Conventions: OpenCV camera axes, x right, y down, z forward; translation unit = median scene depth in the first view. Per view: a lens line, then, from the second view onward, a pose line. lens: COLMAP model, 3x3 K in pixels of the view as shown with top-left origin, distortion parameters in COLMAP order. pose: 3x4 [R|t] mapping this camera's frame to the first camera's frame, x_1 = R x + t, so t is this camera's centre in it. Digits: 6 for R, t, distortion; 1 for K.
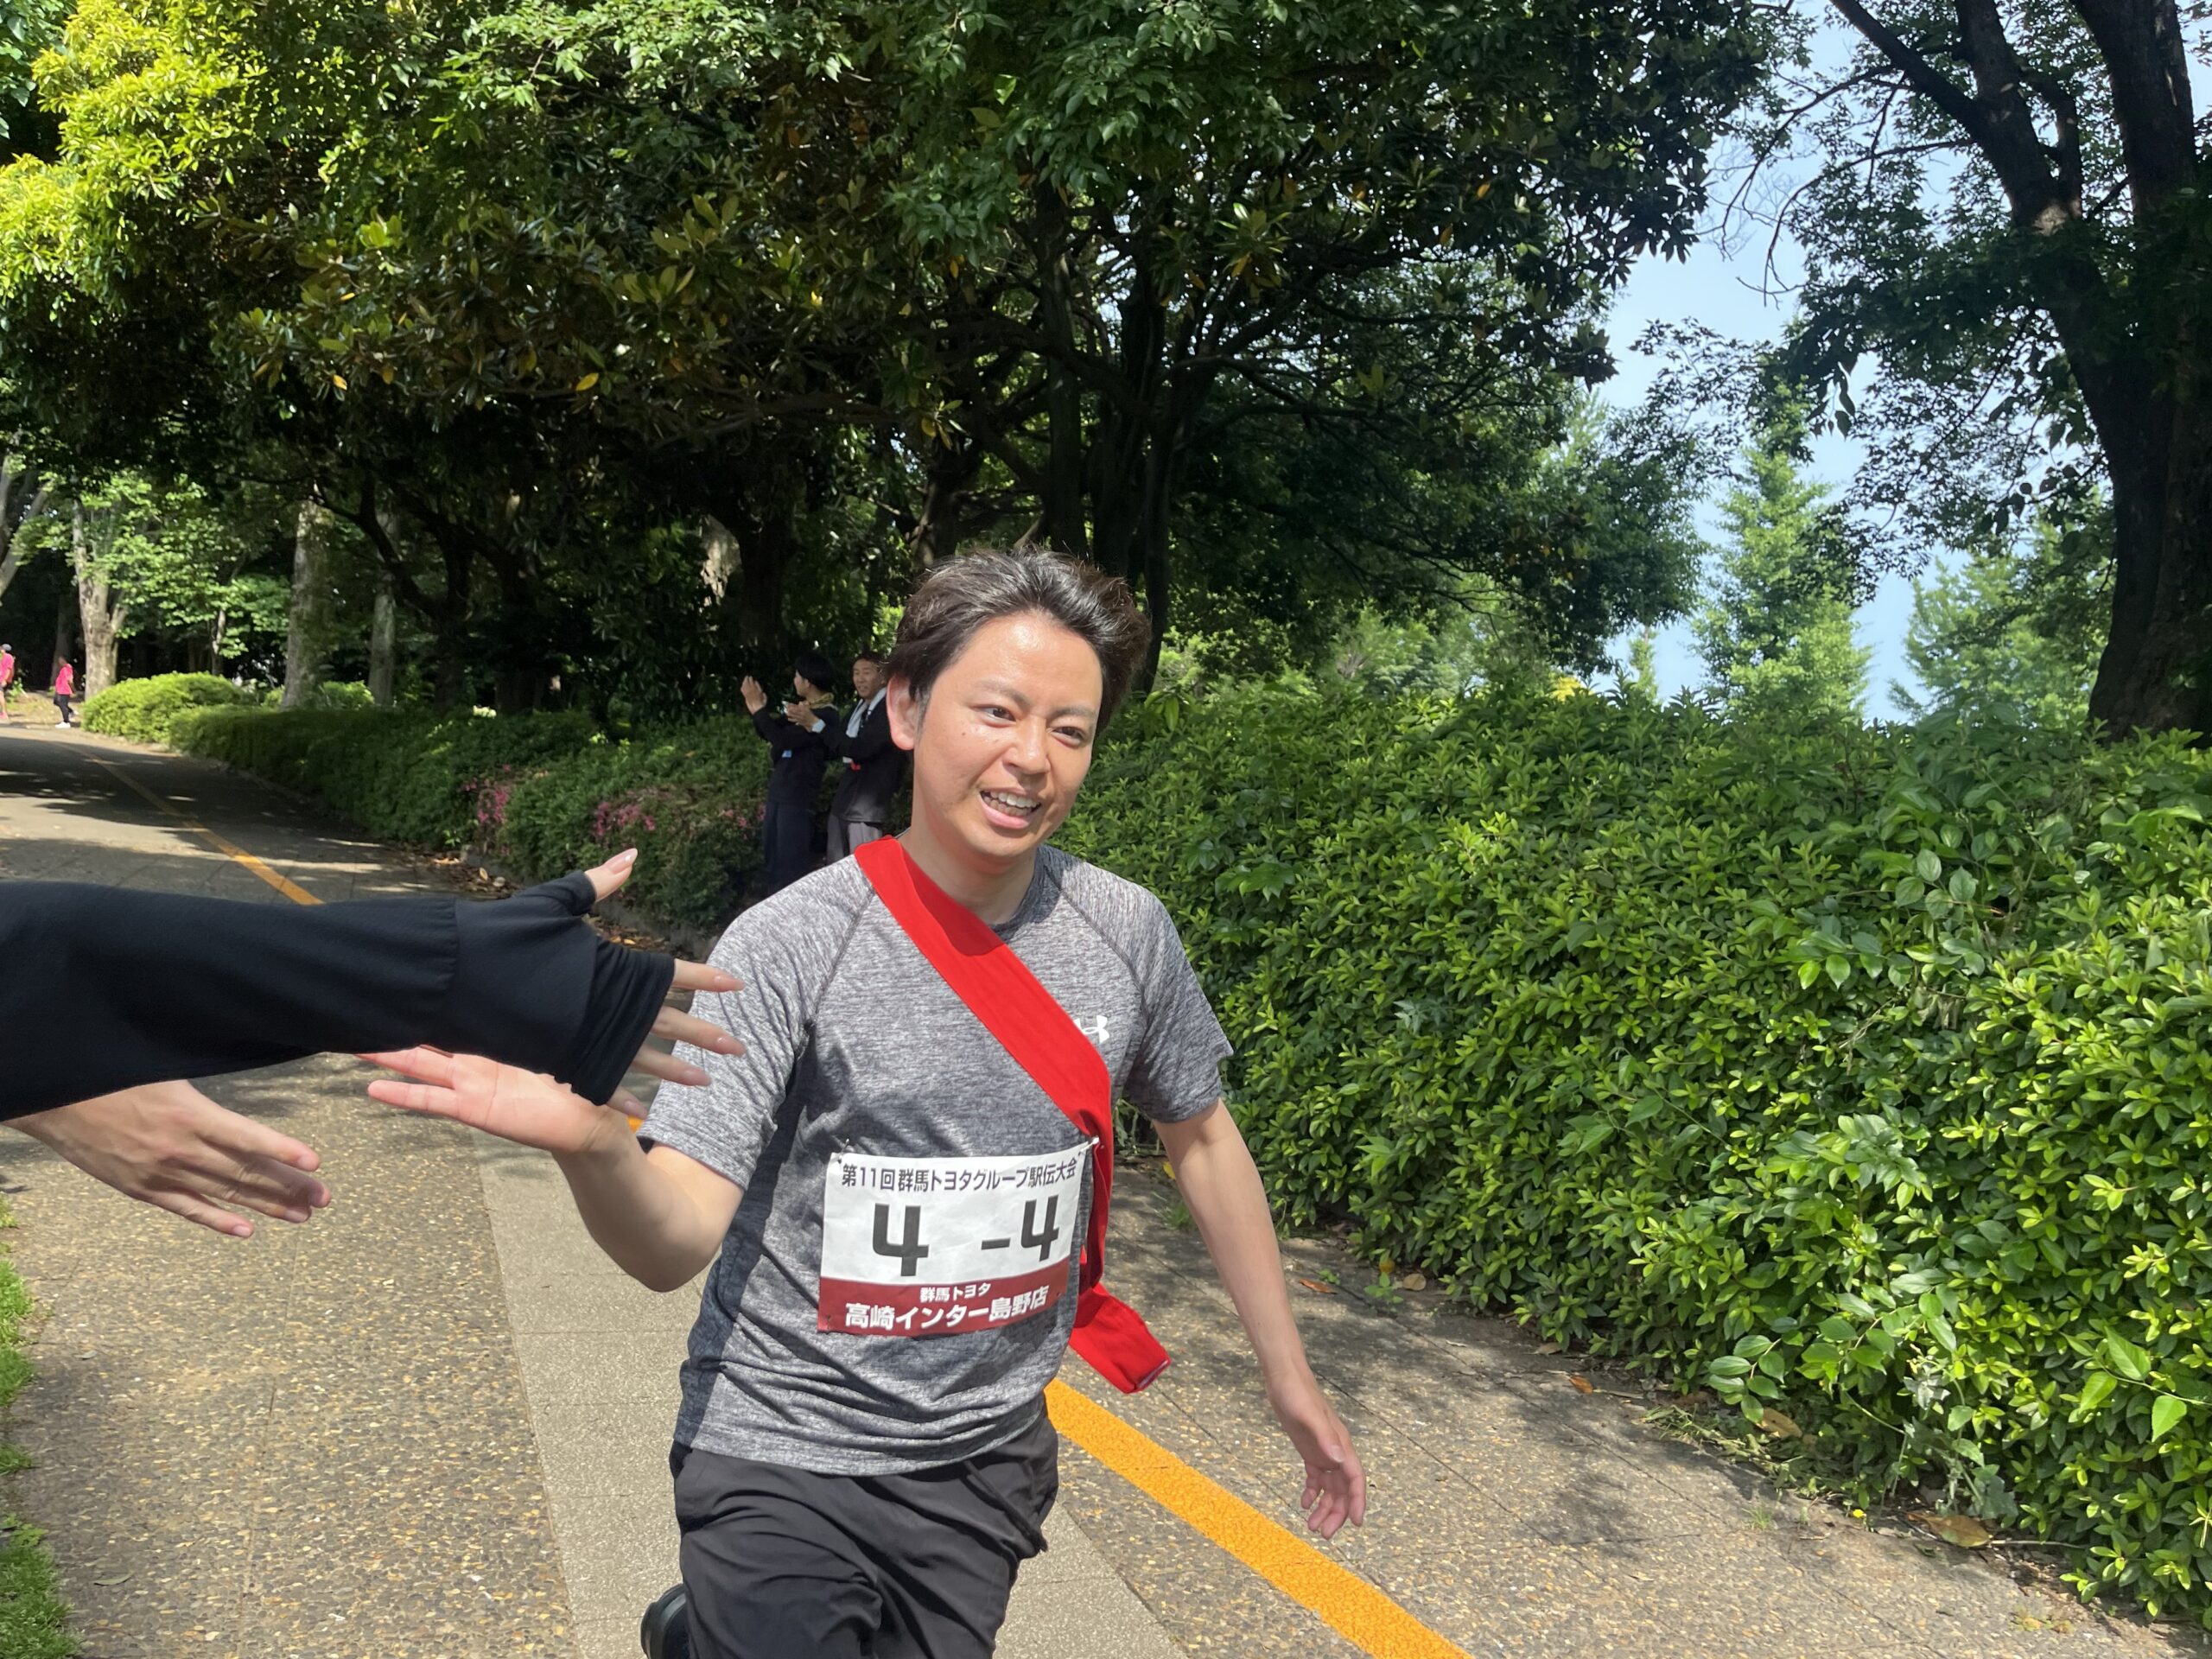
lens RADIAL K [[1699.7, 0, 1161.5], [0, 1699.7, 854.4], [0, 0, 1]] dist [0.095934, -0.153791]
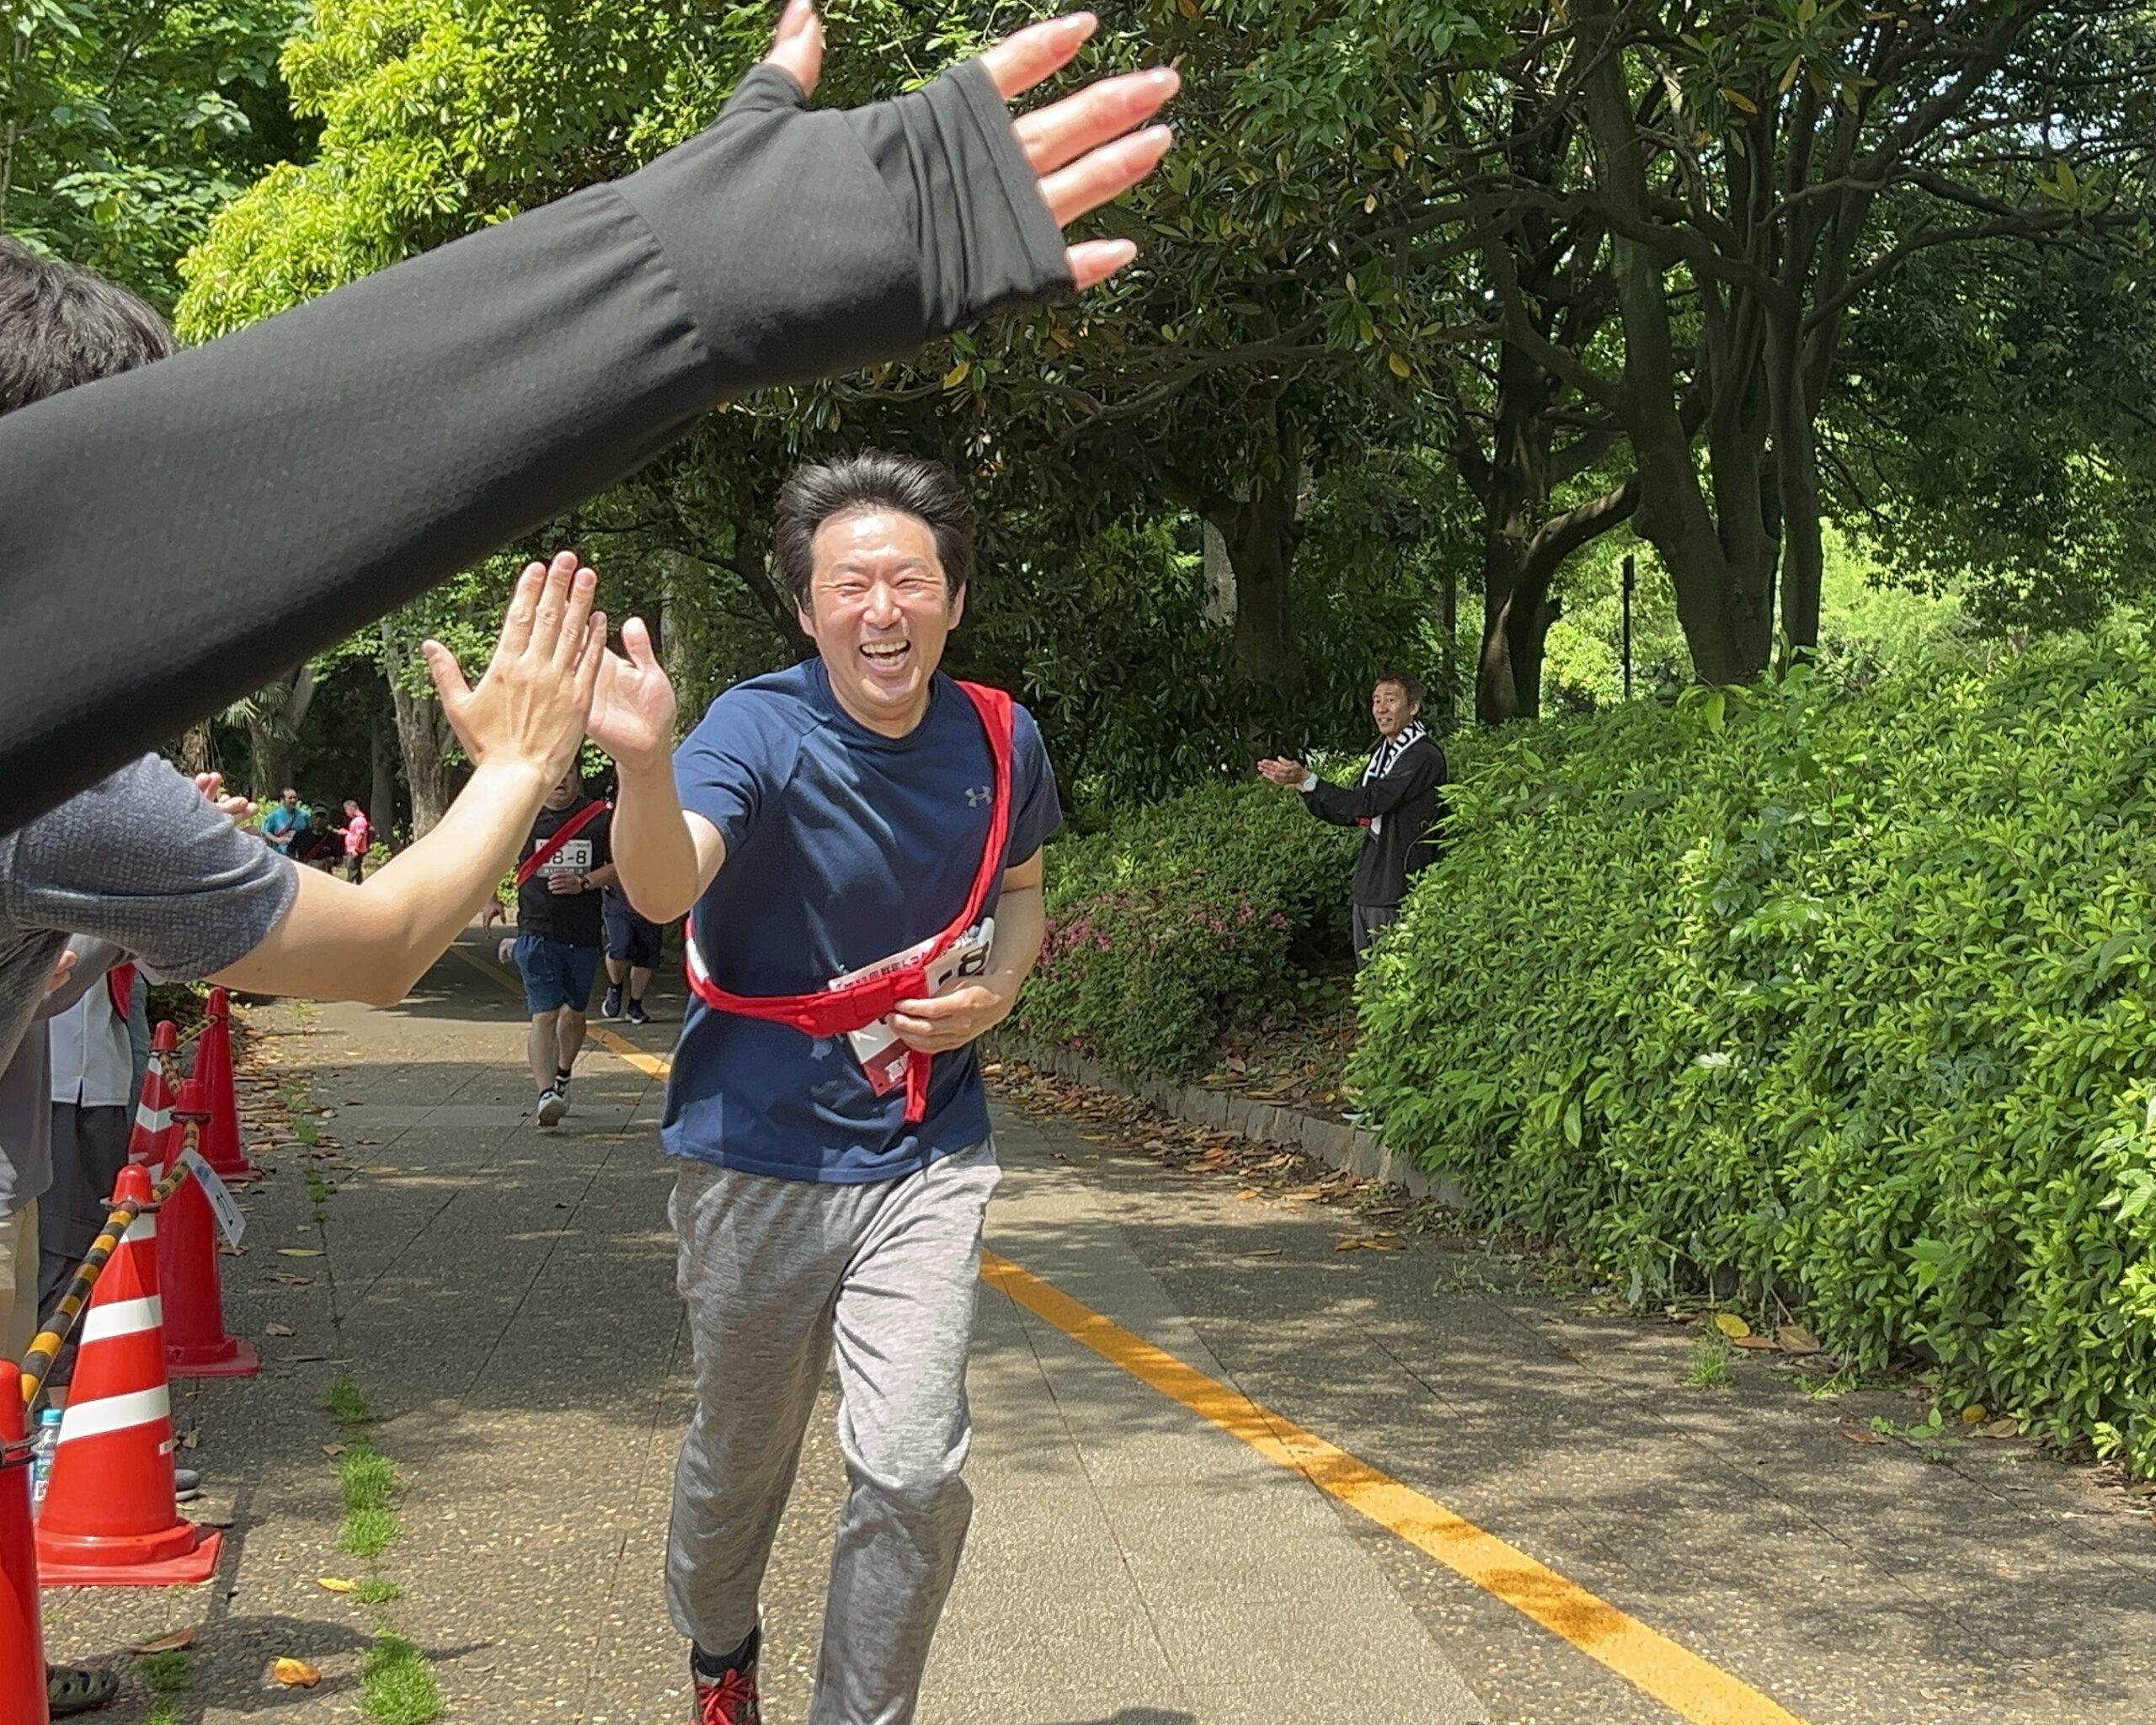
lens RADIAL K [[2801.4, 0, 1255.9], [0, 2801.4, 902.5], [0, 0, 1]] dist [0.192601, -0.801338]
pose [[0.958669, -0.095668, -0.267956, 0.155927], [0.089045, 0.995348, -0.036789, 0.027651], [0.270229, 0.011408, 0.962728, -0.251264]]
